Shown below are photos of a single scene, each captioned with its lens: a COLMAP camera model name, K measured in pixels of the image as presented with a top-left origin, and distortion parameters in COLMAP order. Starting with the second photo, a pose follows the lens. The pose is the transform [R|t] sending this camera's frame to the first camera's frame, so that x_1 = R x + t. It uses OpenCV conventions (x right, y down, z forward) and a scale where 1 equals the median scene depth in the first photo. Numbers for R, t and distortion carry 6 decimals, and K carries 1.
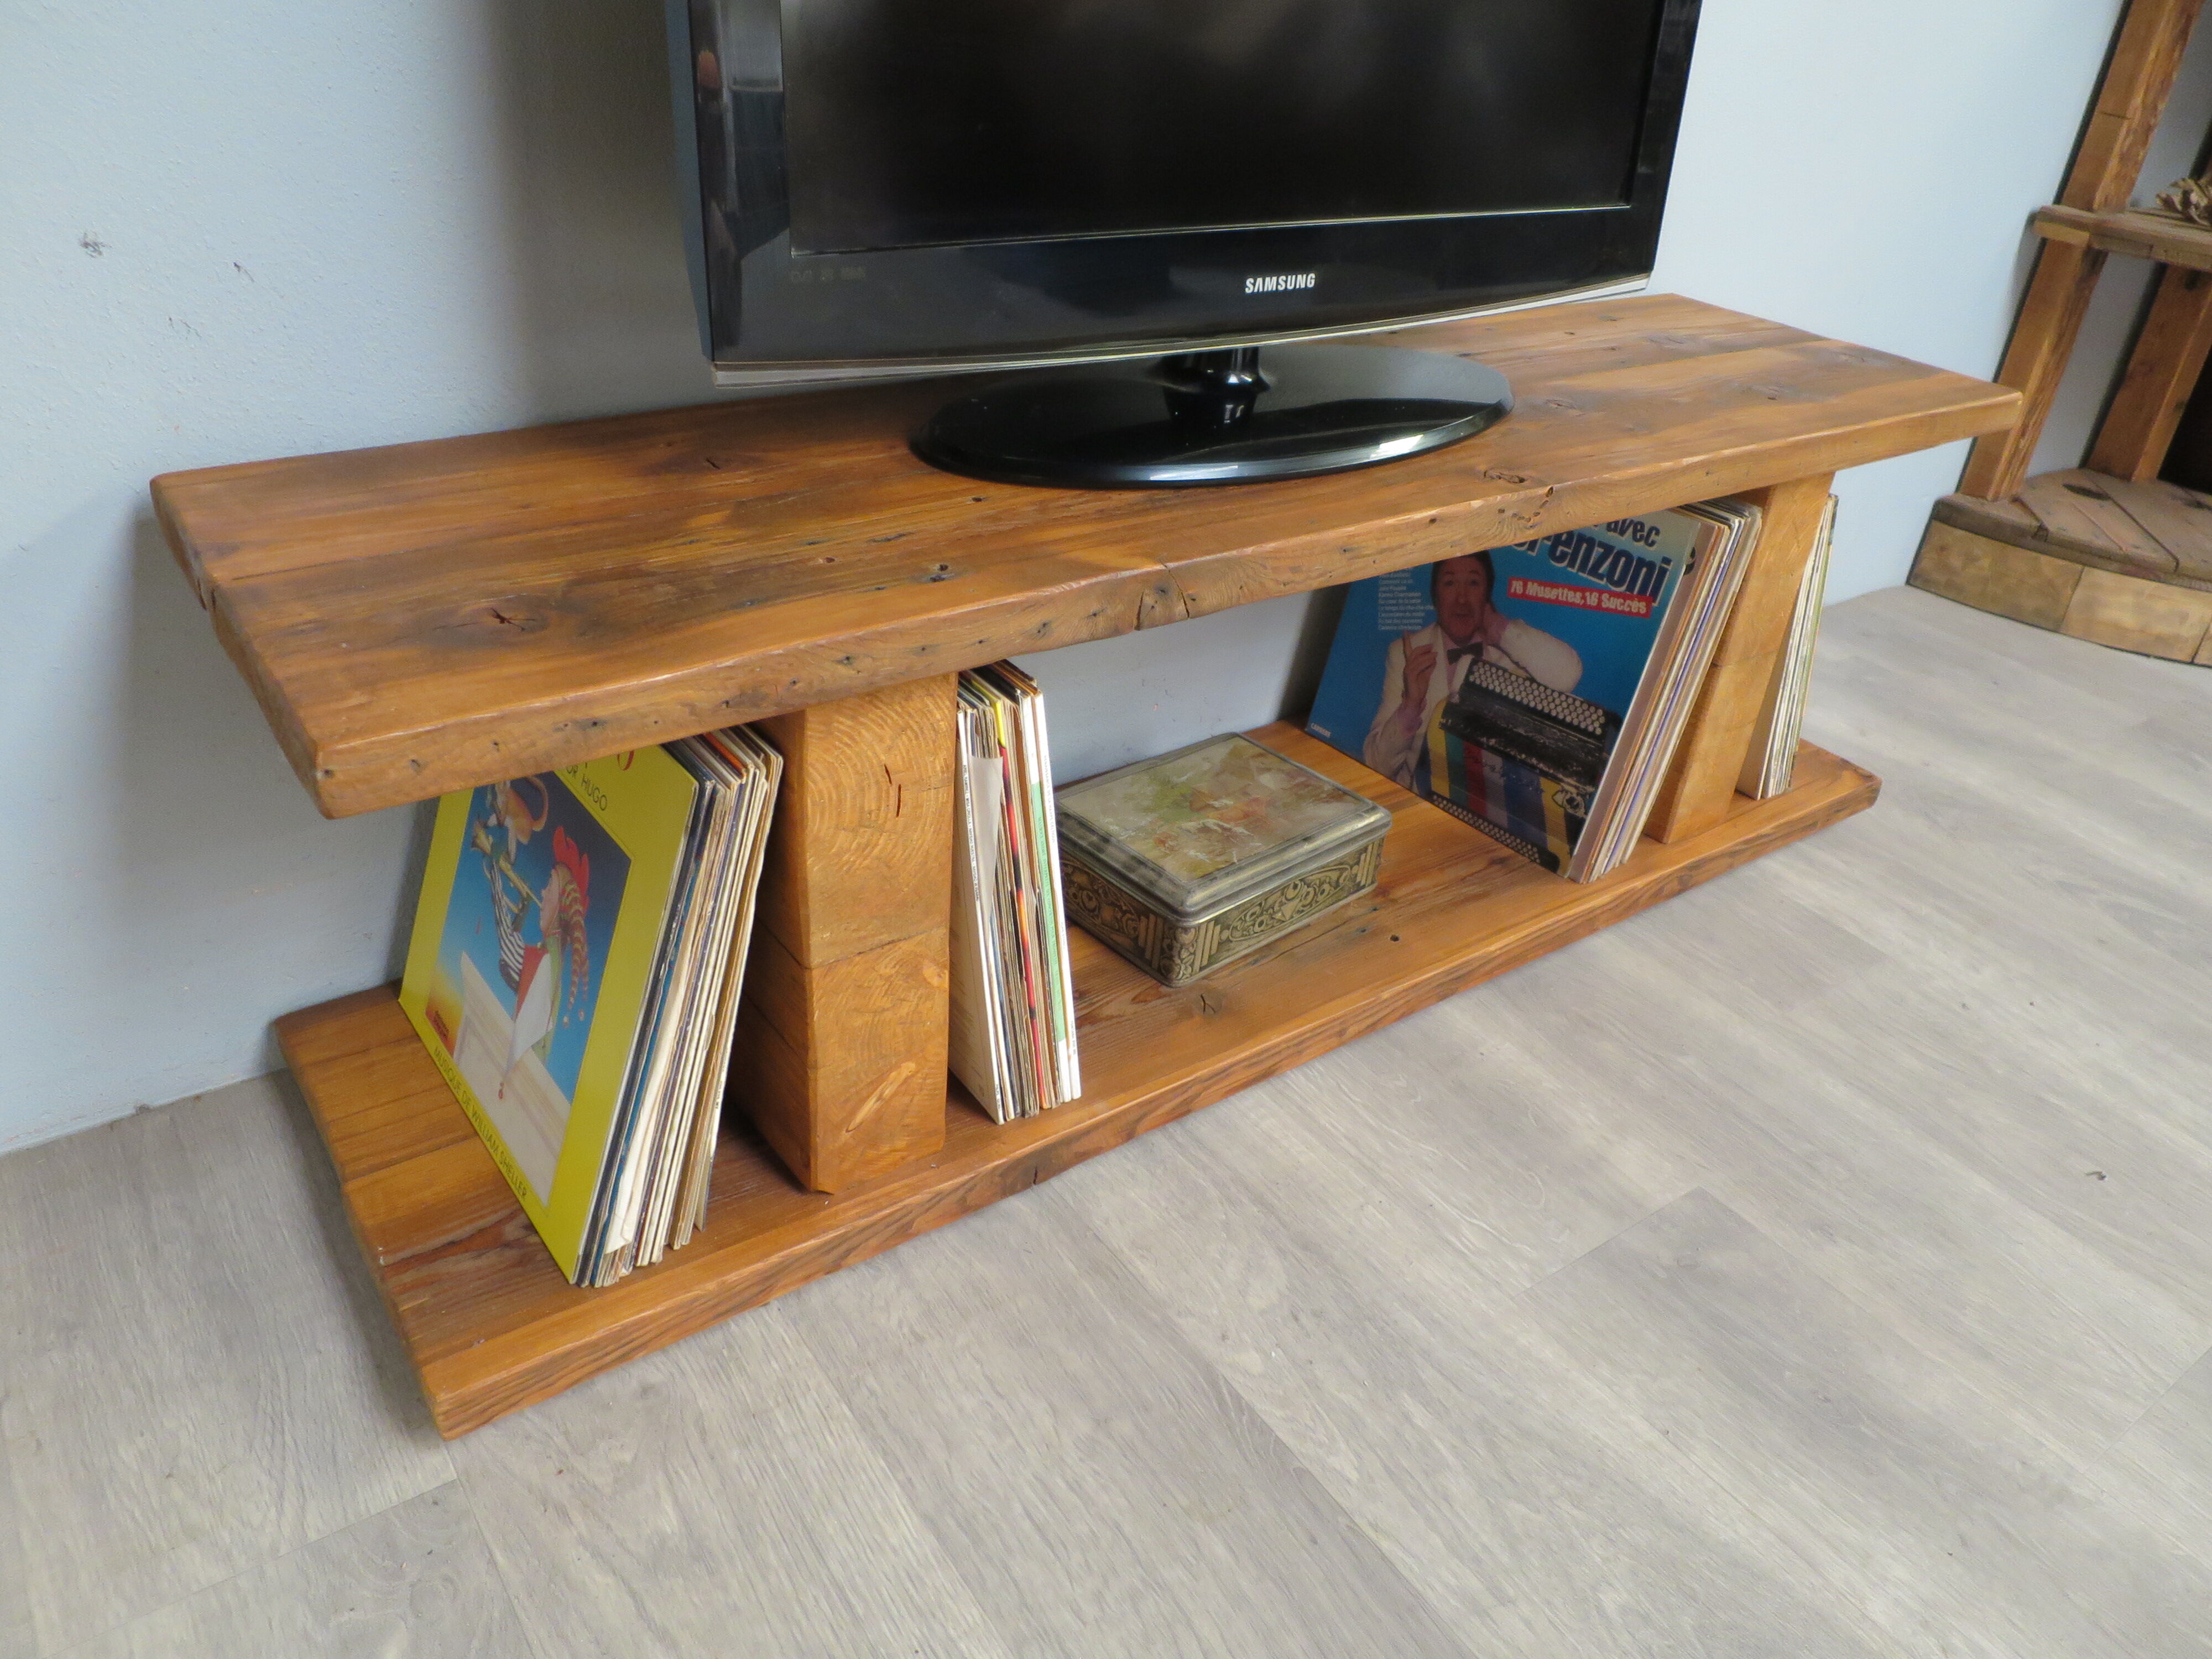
lens RADIAL K [[1592.3, 0, 1106.0], [0, 1592.3, 829.5], [0, 0, 1]] dist [-0.050257, 0.016478]
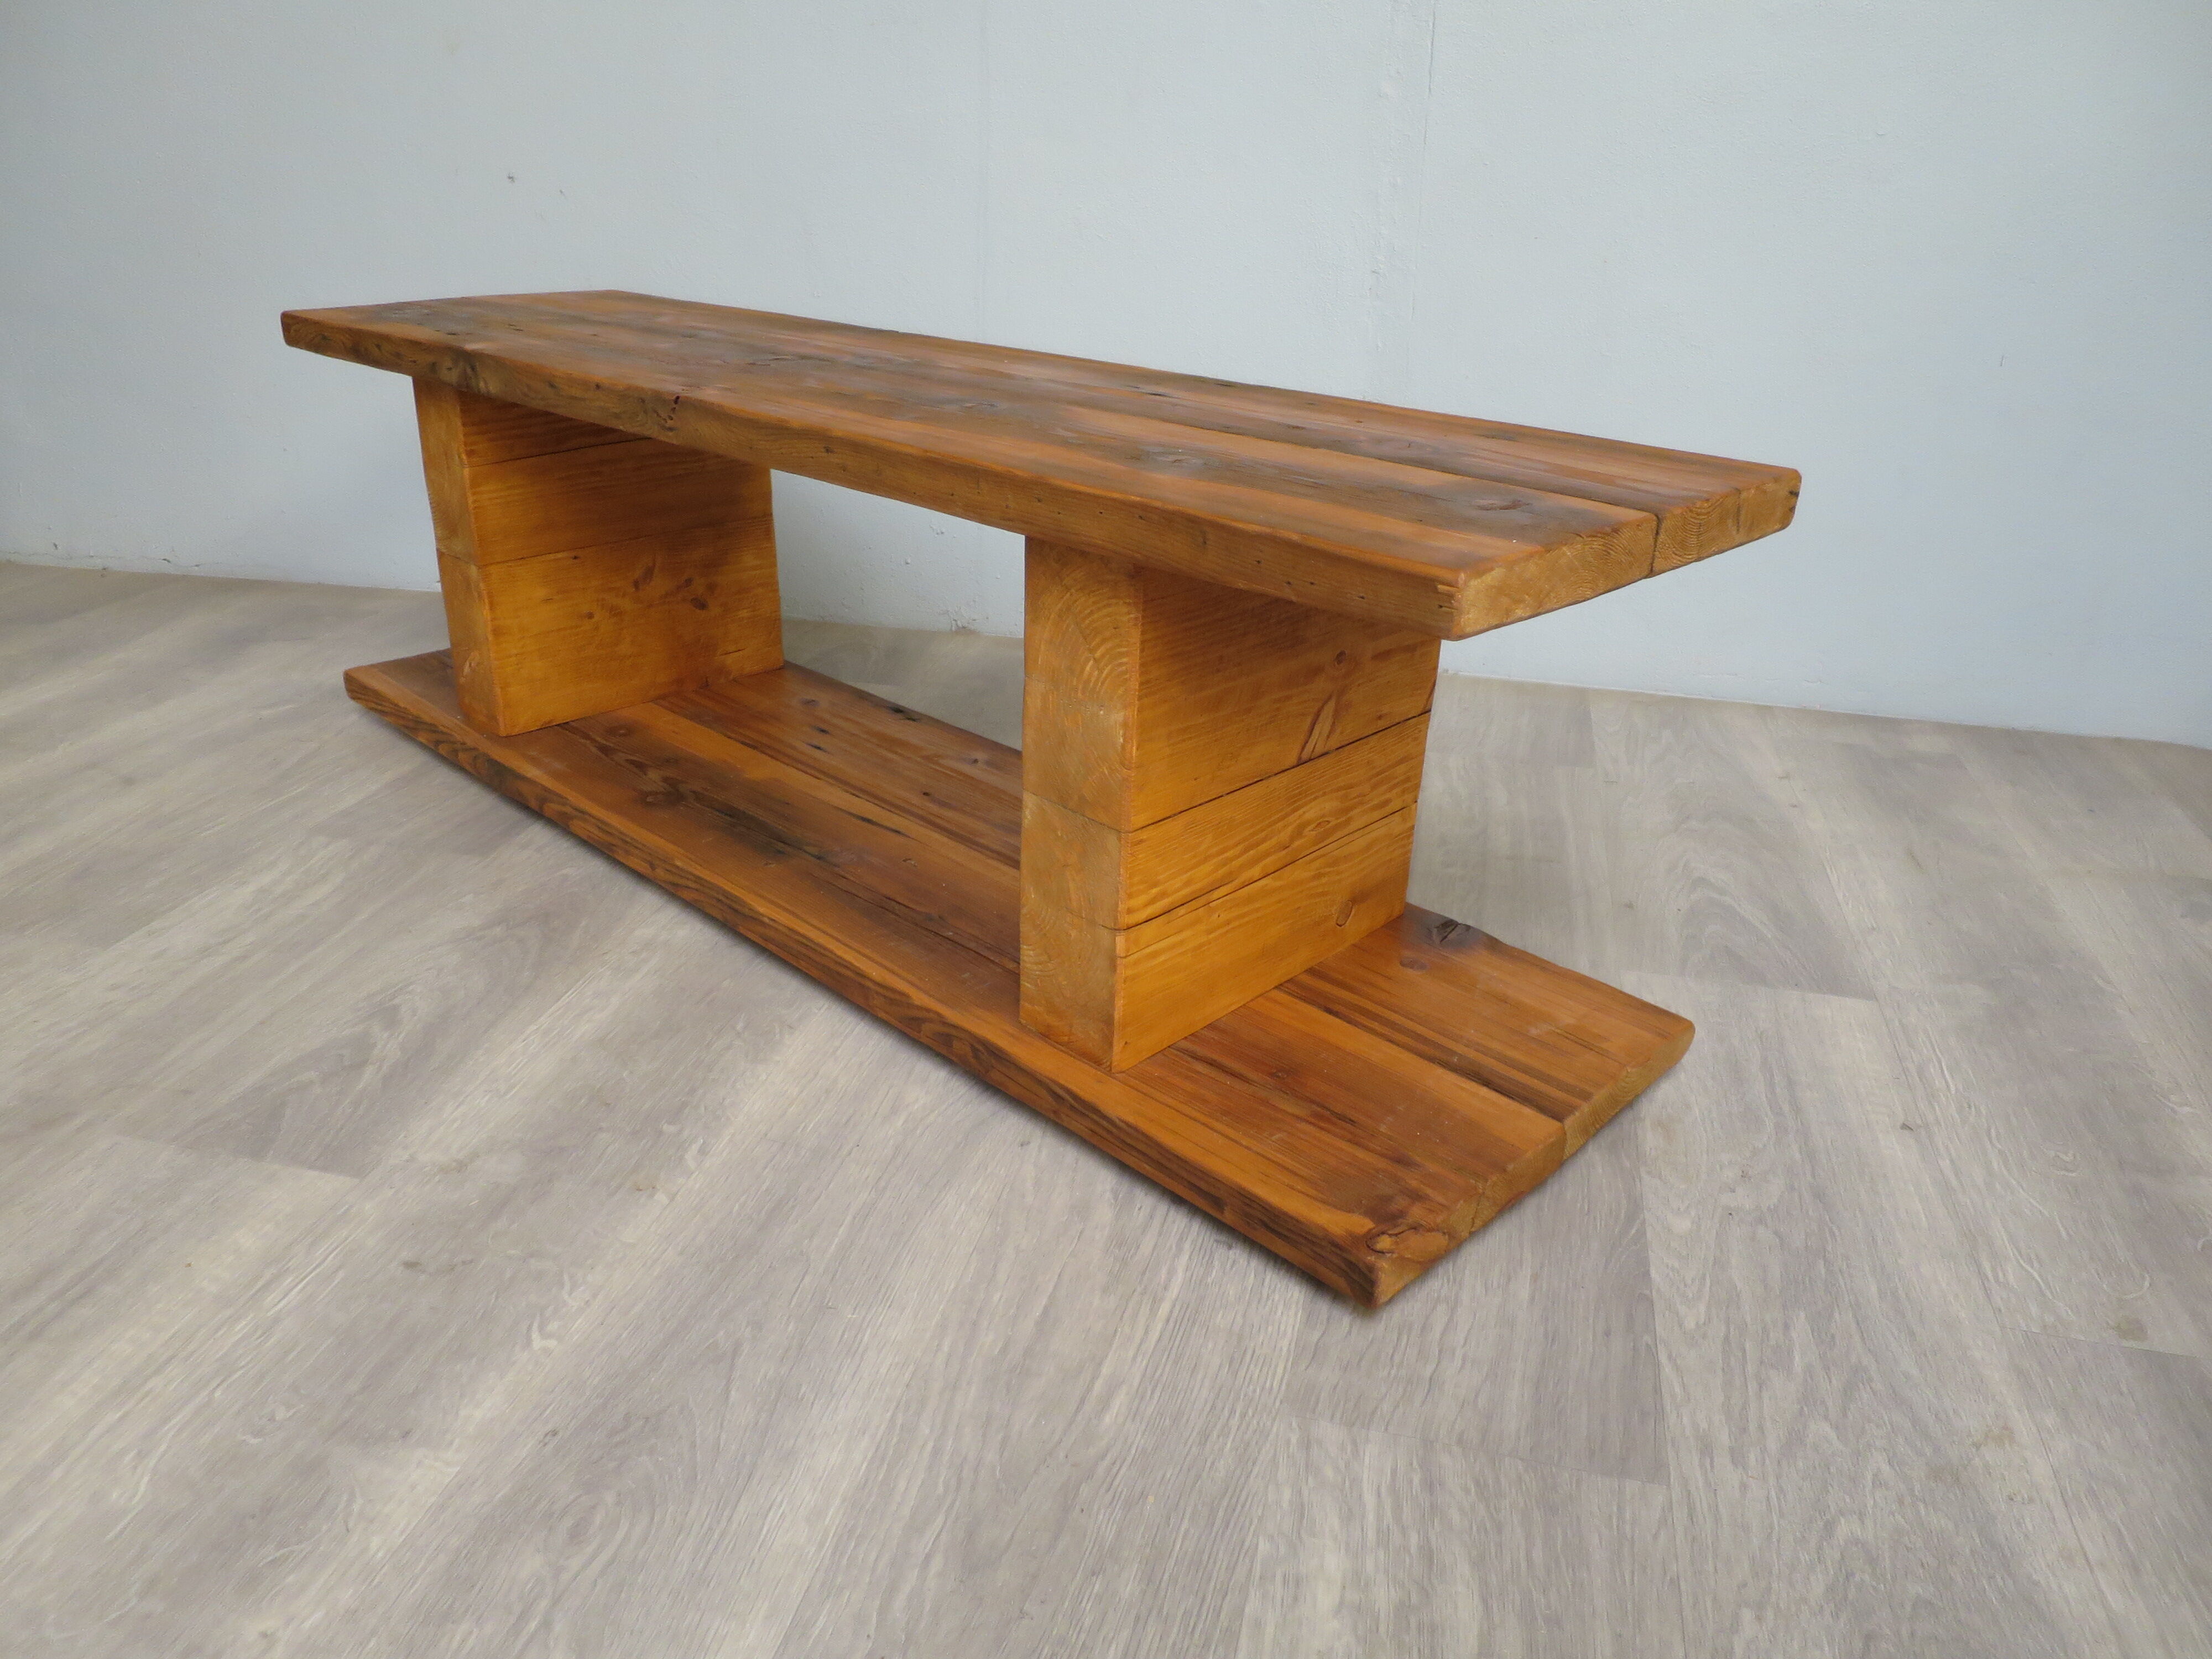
lens RADIAL K [[1592.3, 0, 1106.0], [0, 1592.3, 829.5], [0, 0, 1]] dist [-0.050257, 0.016478]
pose [[0.164198, 0.334863, -0.927850, 1.636872], [-0.510151, 0.833885, 0.210671, -0.394587], [0.844266, 0.438752, 0.307753, 1.188648]]
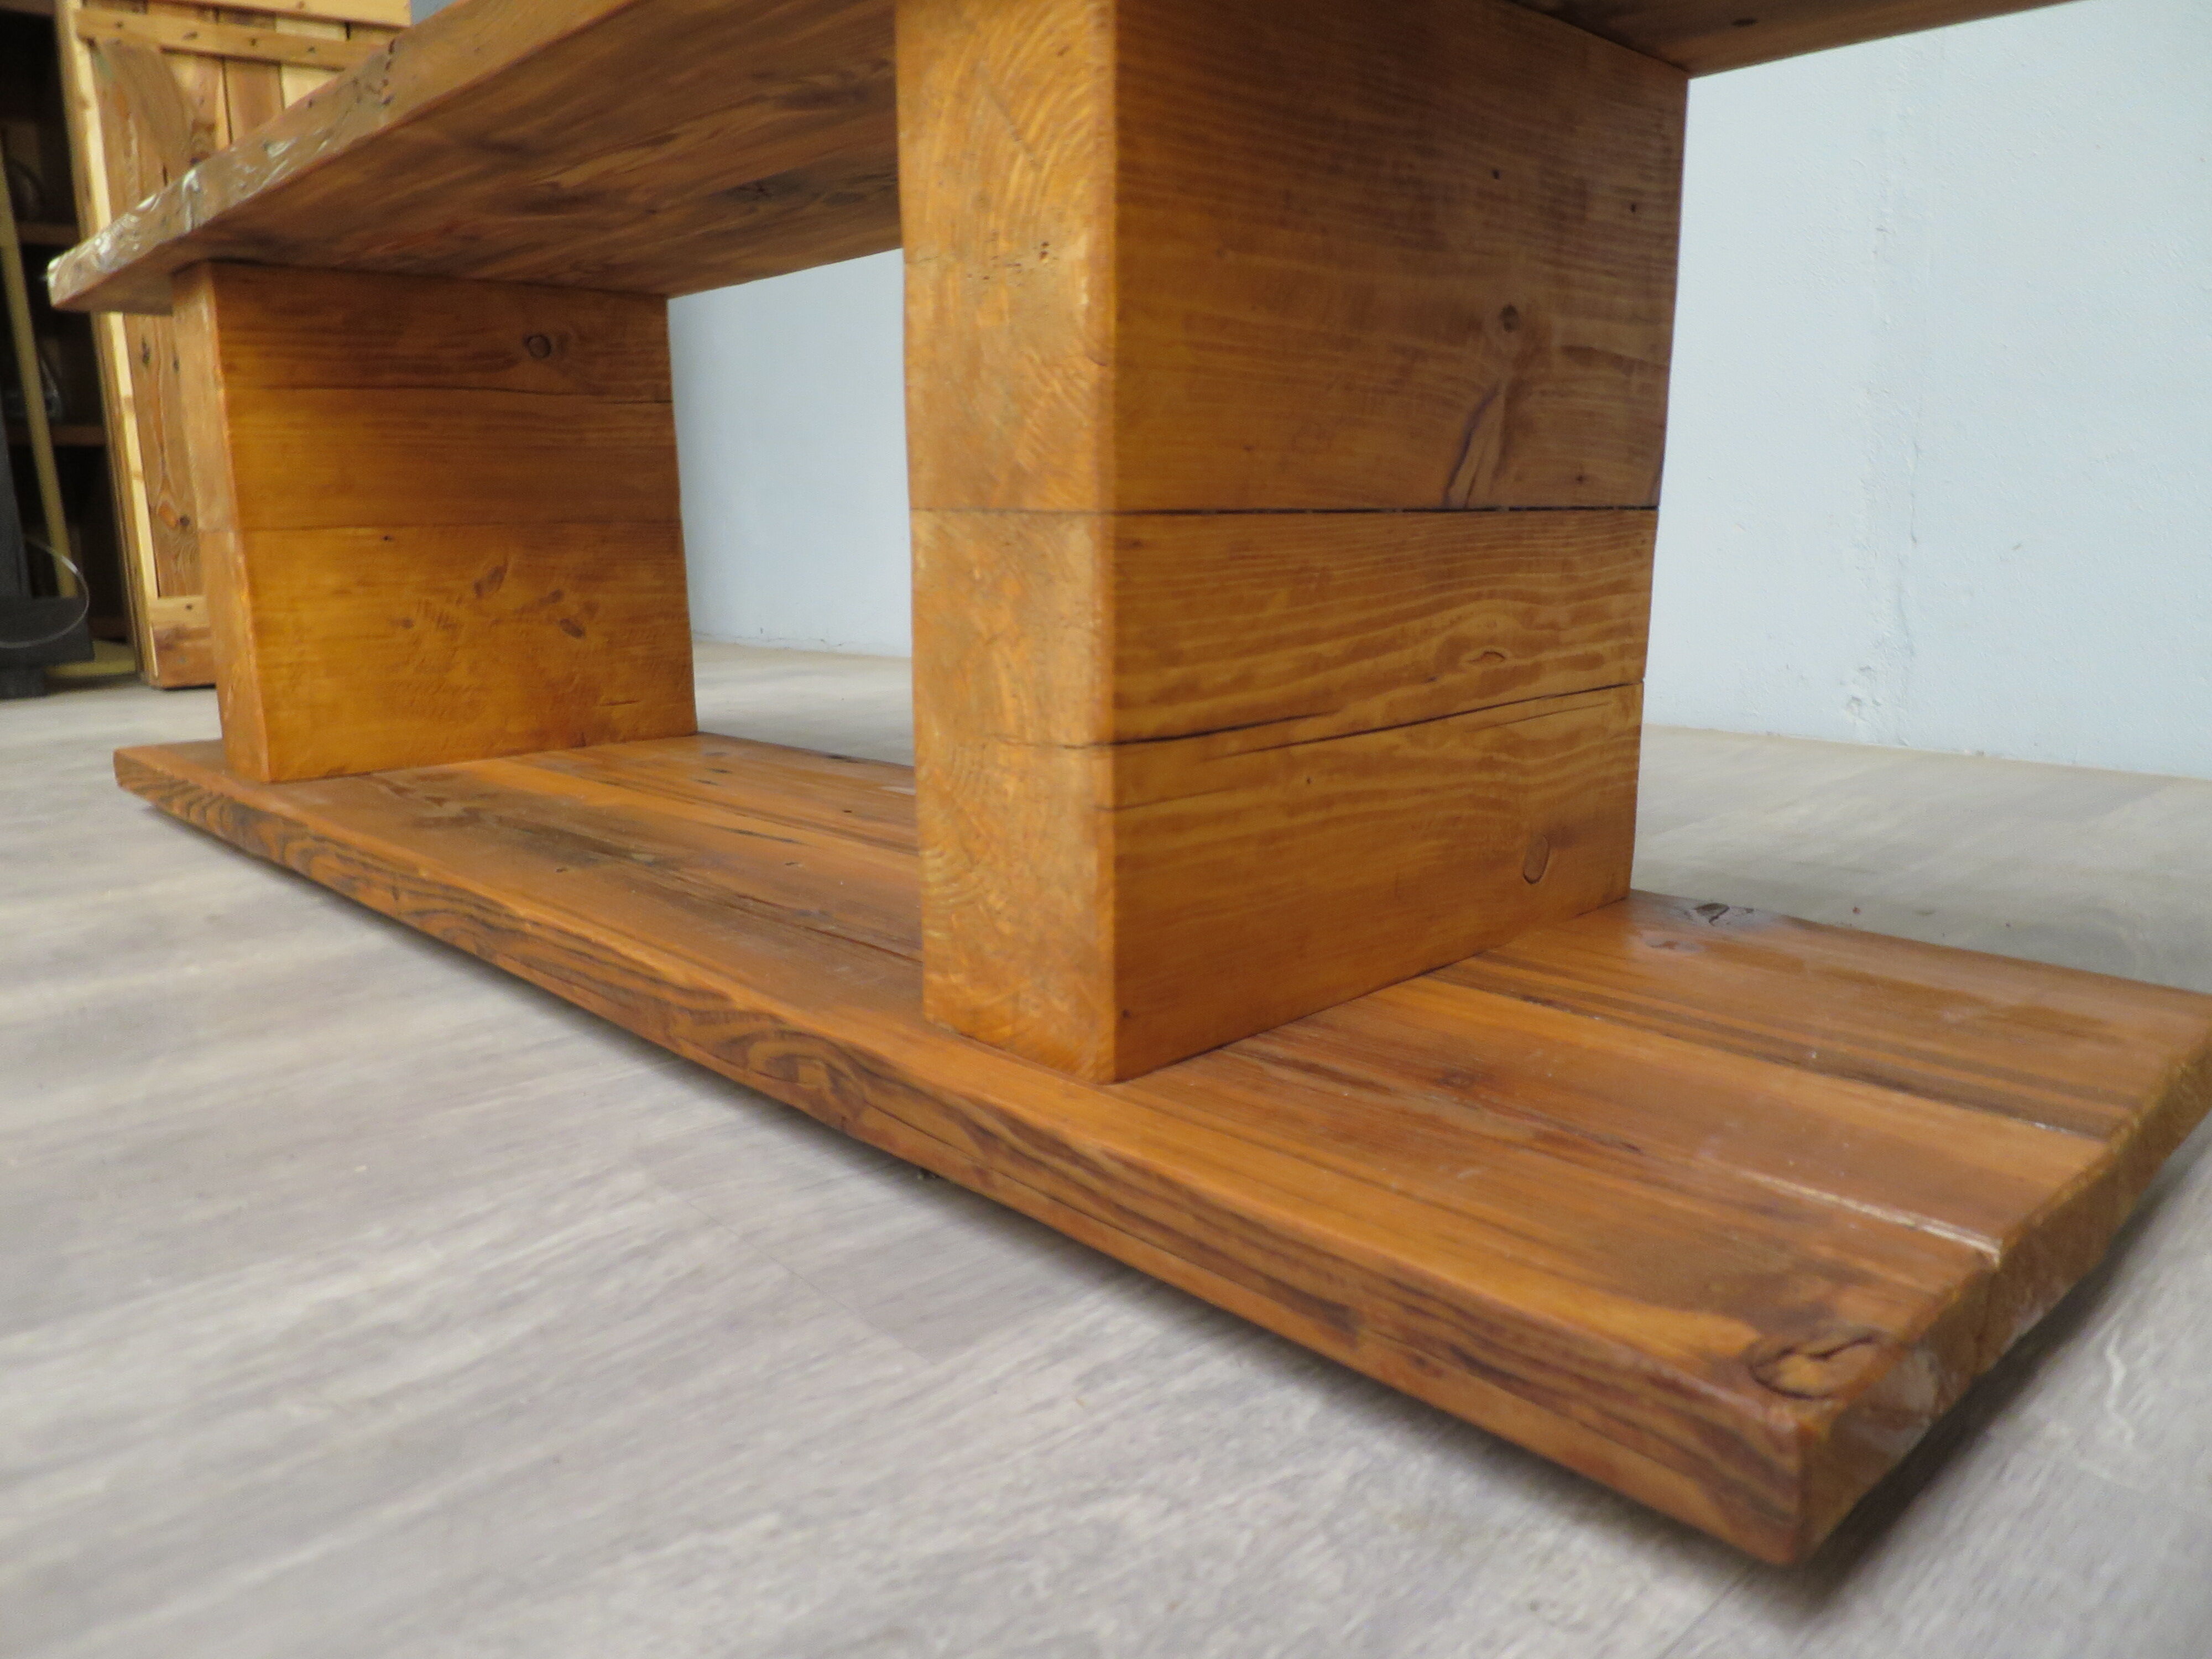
lens RADIAL K [[1592.3, 0, 1106.0], [0, 1592.3, 829.5], [0, 0, 1]] dist [-0.050257, 0.016478]
pose [[0.126110, 0.119418, -0.984802, 1.158968], [-0.482974, 0.874519, 0.044197, -0.110204], [0.866506, 0.470060, 0.167961, 1.491865]]
